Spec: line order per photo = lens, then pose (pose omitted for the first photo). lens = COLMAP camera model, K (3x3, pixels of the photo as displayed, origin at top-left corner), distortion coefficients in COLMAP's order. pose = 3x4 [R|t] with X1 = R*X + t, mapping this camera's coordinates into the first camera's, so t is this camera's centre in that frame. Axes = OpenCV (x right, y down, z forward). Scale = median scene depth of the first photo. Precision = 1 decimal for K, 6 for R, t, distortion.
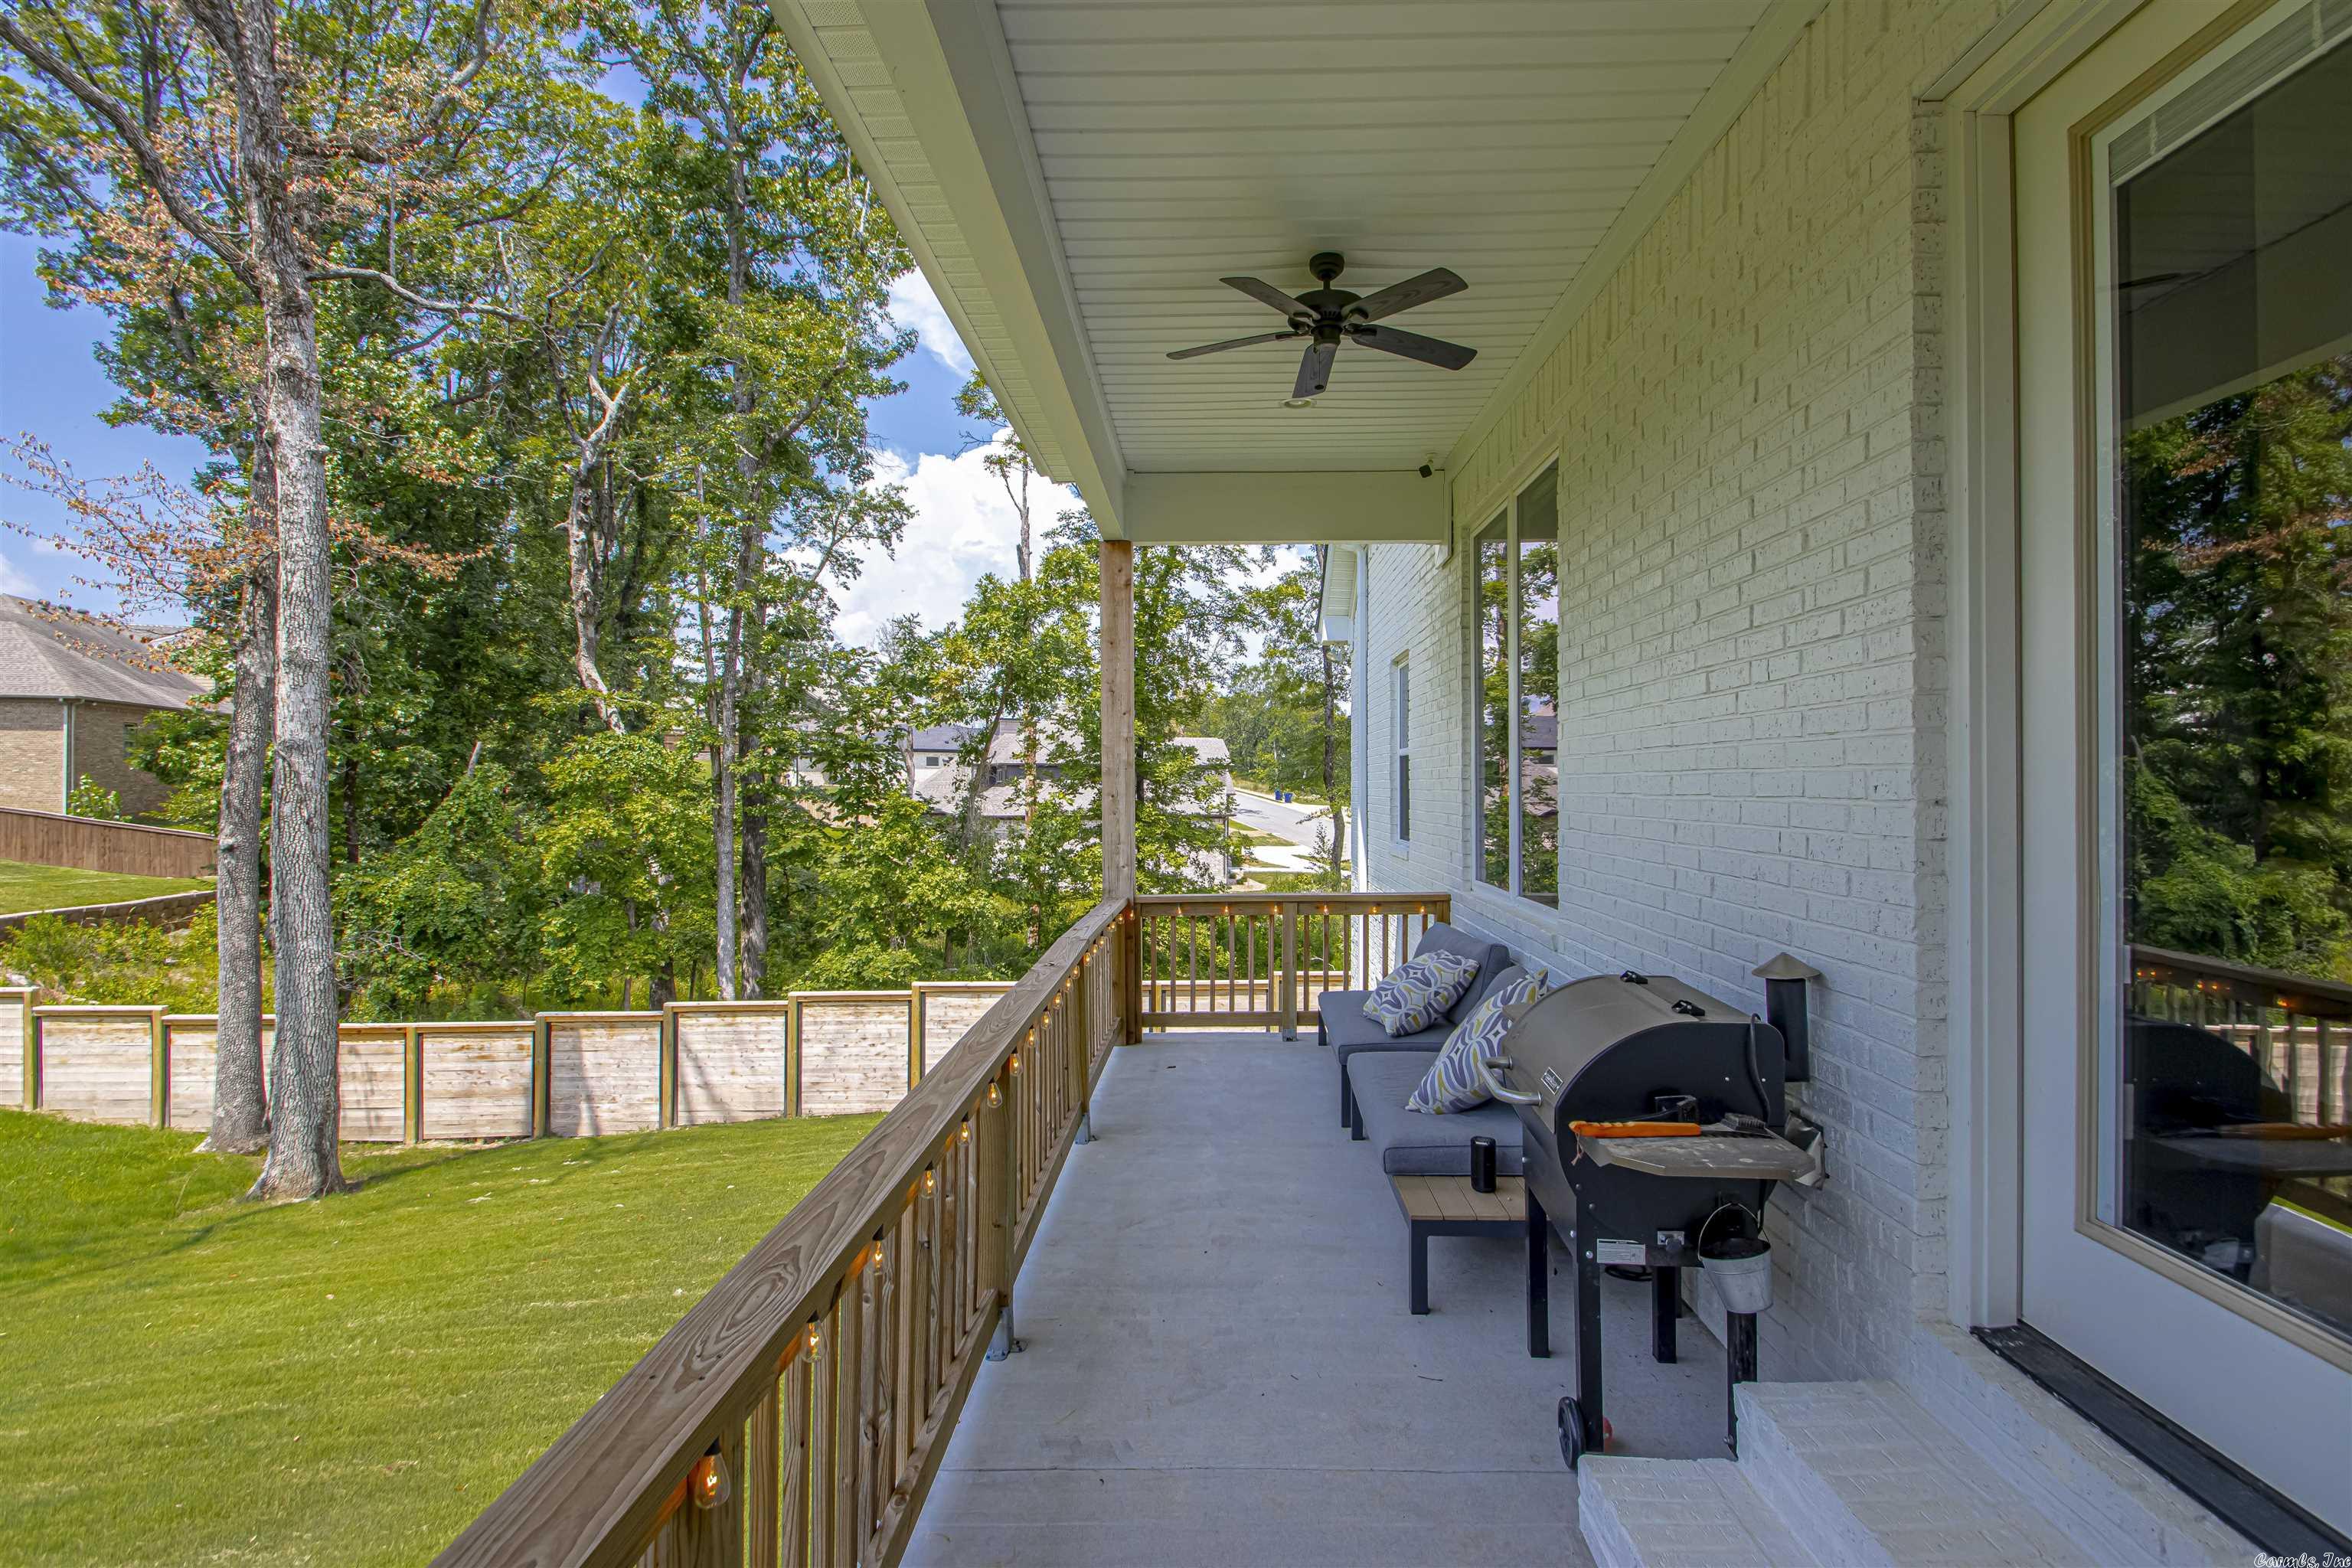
lens RADIAL K [[1092.8, 0, 1193.0], [0, 1092.8, 782.2], [0, 0, 1]] dist [0.016075, -0.017489]
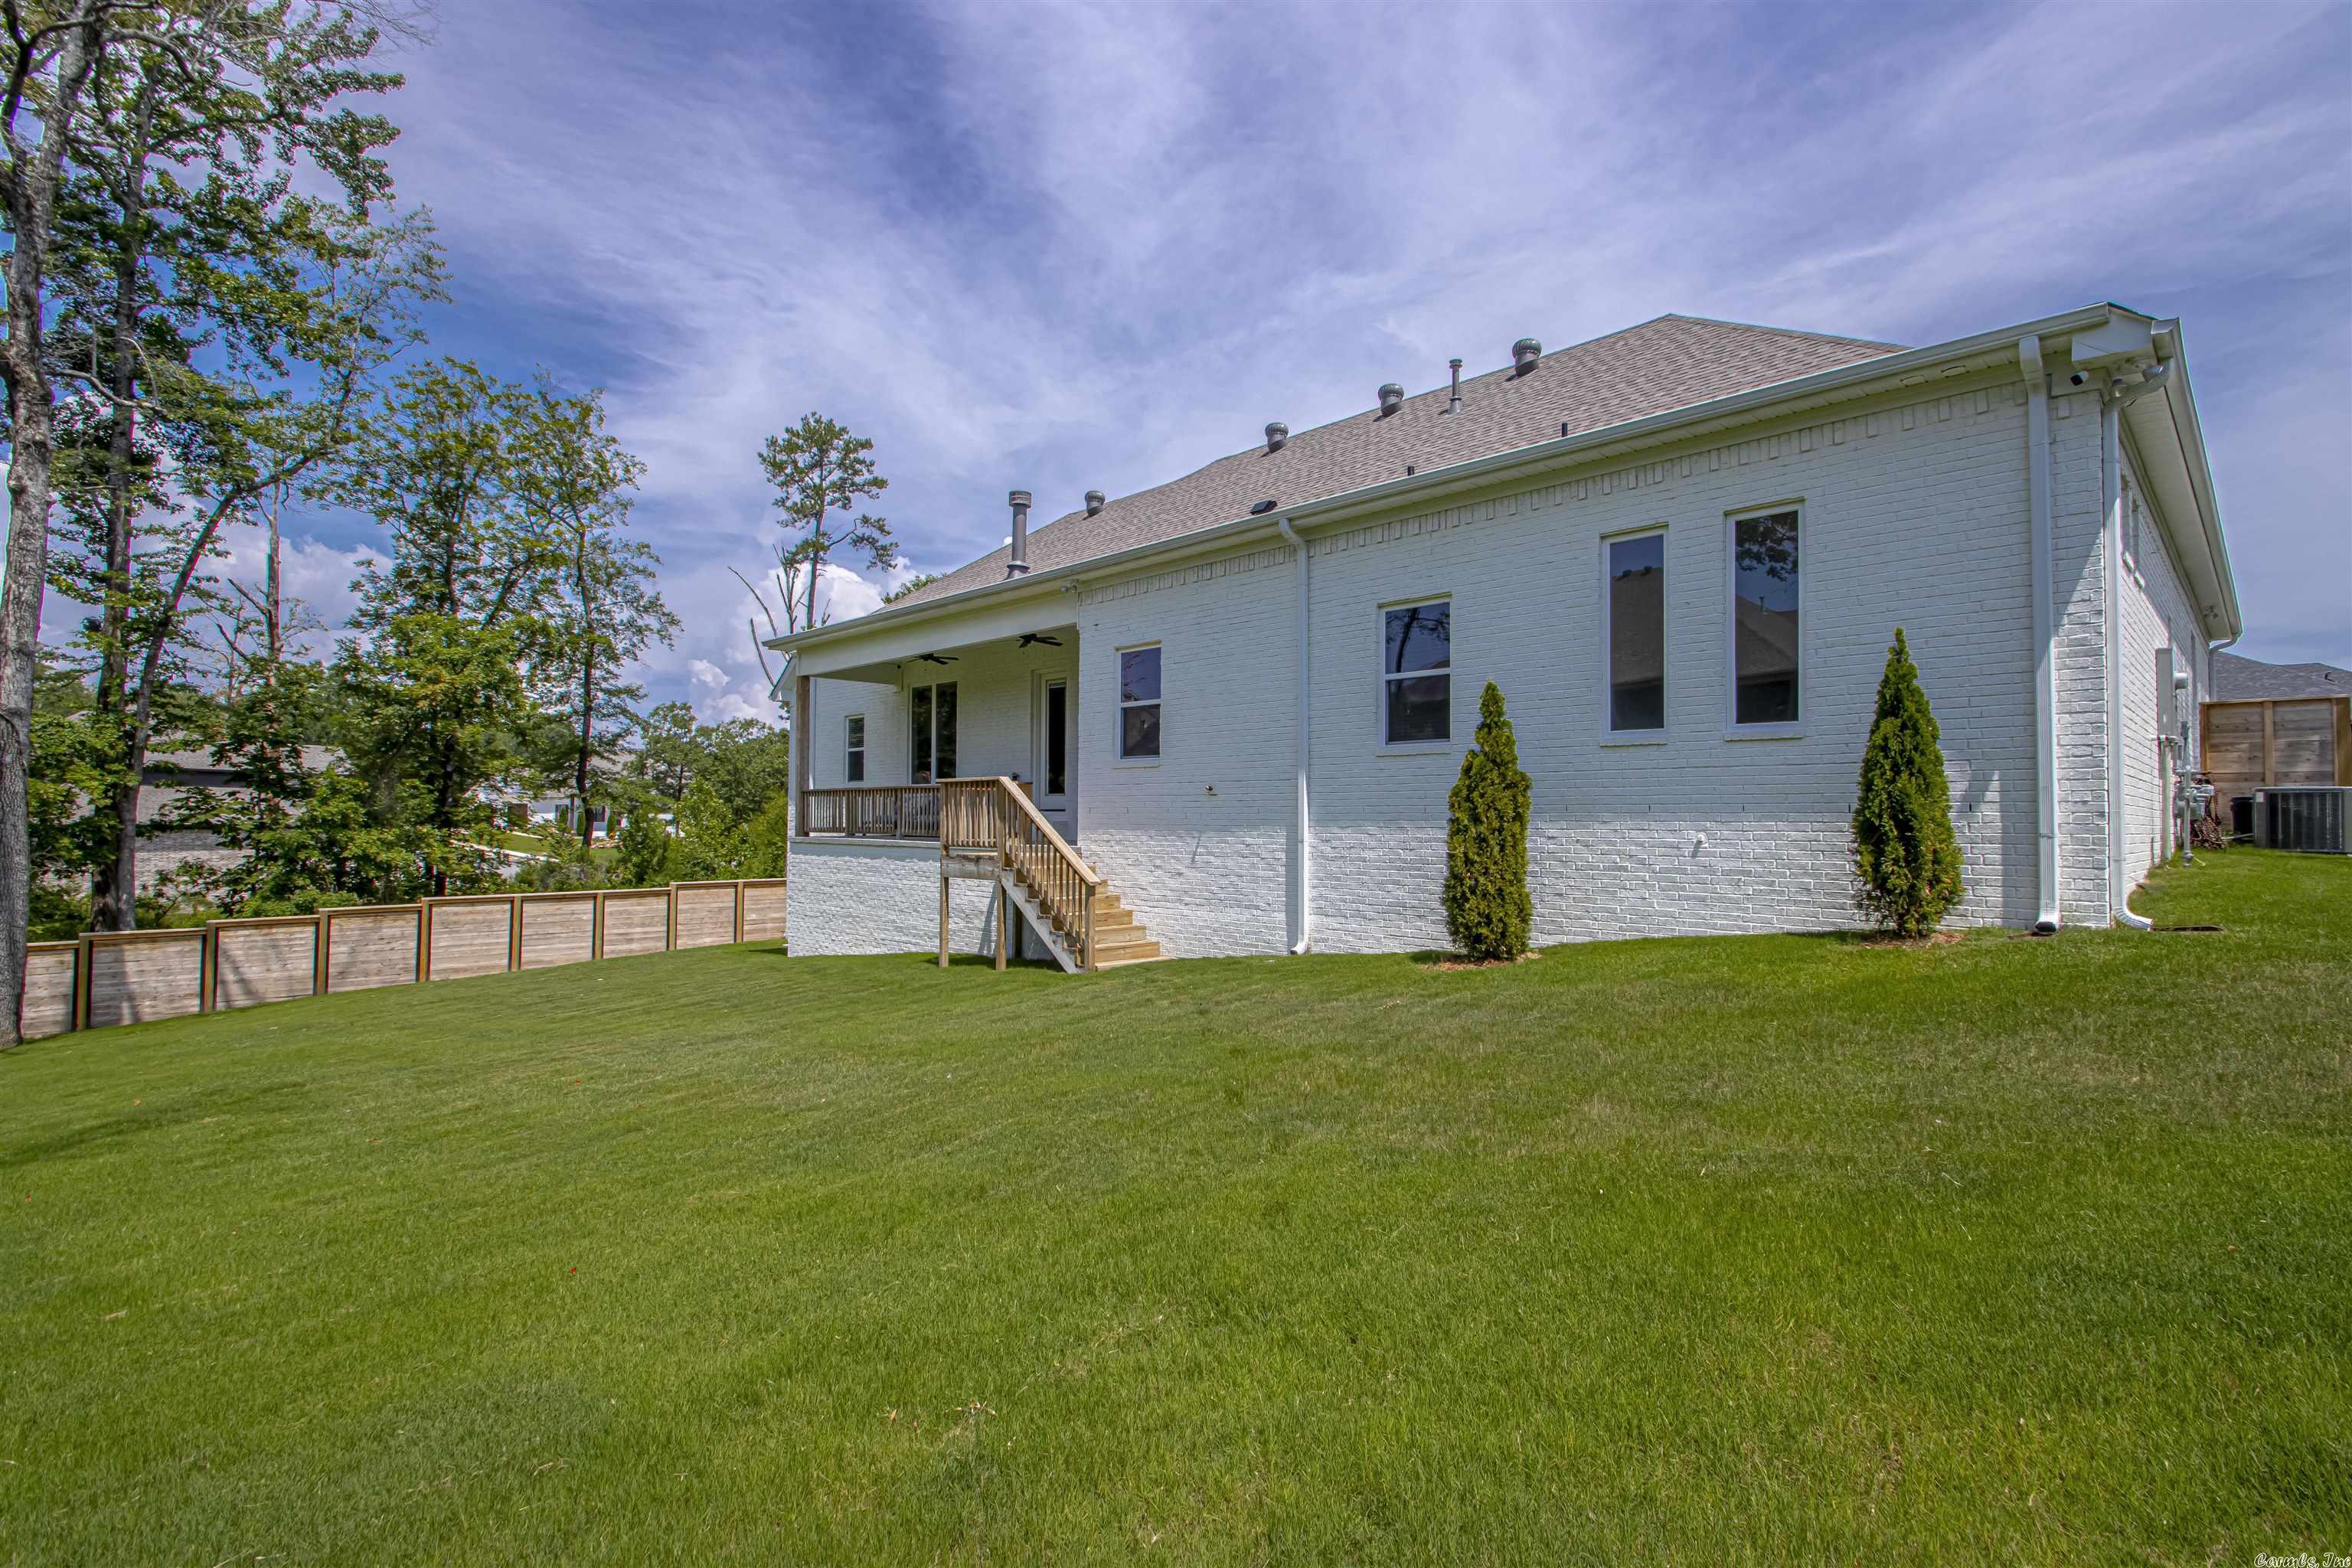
lens RADIAL K [[1090.7, 0, 1194.0], [0, 1090.7, 784.0], [0, 0, 1]] dist [0.016177, -0.018365]
pose [[0.692065, 0.025021, 0.721401, -0.614385], [-0.004856, 0.999538, -0.030009, 0.070527], [-0.721819, 0.017265, 0.691867, -0.777299]]
